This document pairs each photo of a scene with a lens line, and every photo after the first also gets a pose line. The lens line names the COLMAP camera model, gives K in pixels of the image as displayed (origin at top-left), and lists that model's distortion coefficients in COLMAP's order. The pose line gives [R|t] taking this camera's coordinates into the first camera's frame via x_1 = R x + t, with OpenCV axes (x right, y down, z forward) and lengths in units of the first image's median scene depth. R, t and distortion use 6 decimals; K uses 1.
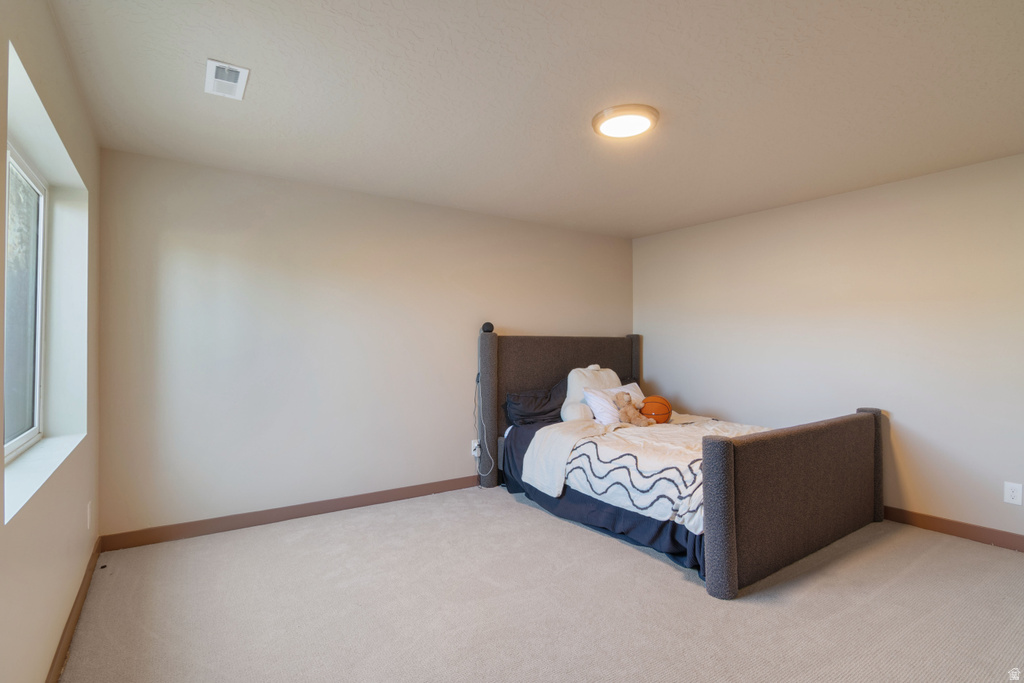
lens RADIAL K [[494.0, 0, 505.4], [0, 494.0, 341.6], [0, 0, 1]] dist [-0.000078, -0.005826]
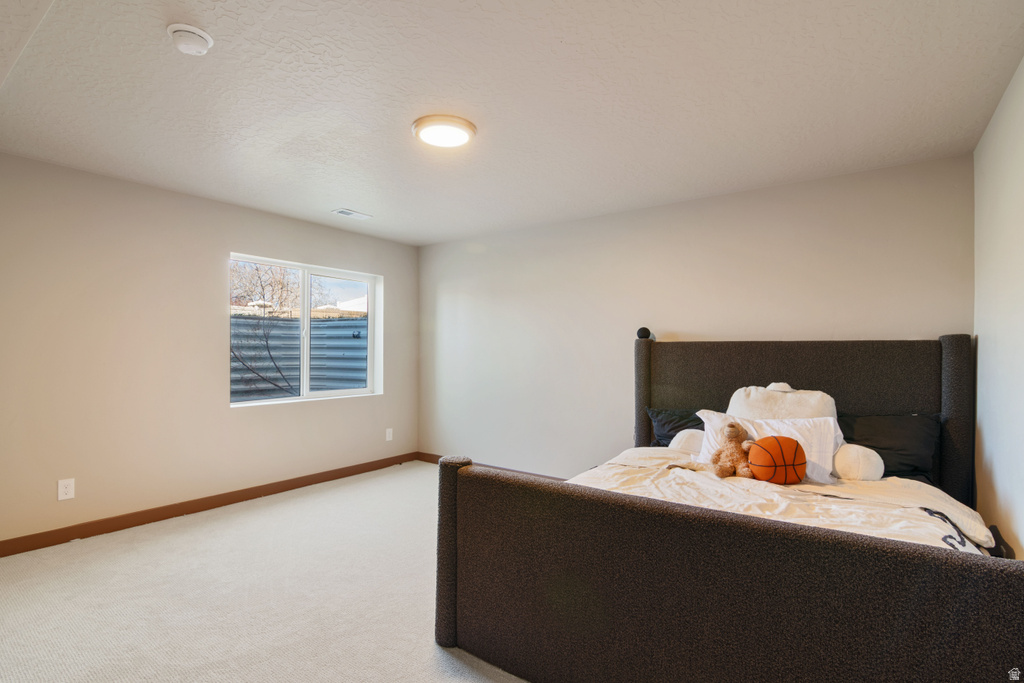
lens RADIAL K [[494.0, 0, 505.4], [0, 494.0, 341.6], [0, 0, 1]] dist [-0.000078, -0.005826]
pose [[0.332877, -0.012816, -0.942883, 0.715142], [0.000859, 0.999911, -0.013288, -0.000703], [0.942970, 0.003614, 0.332858, 0.441560]]
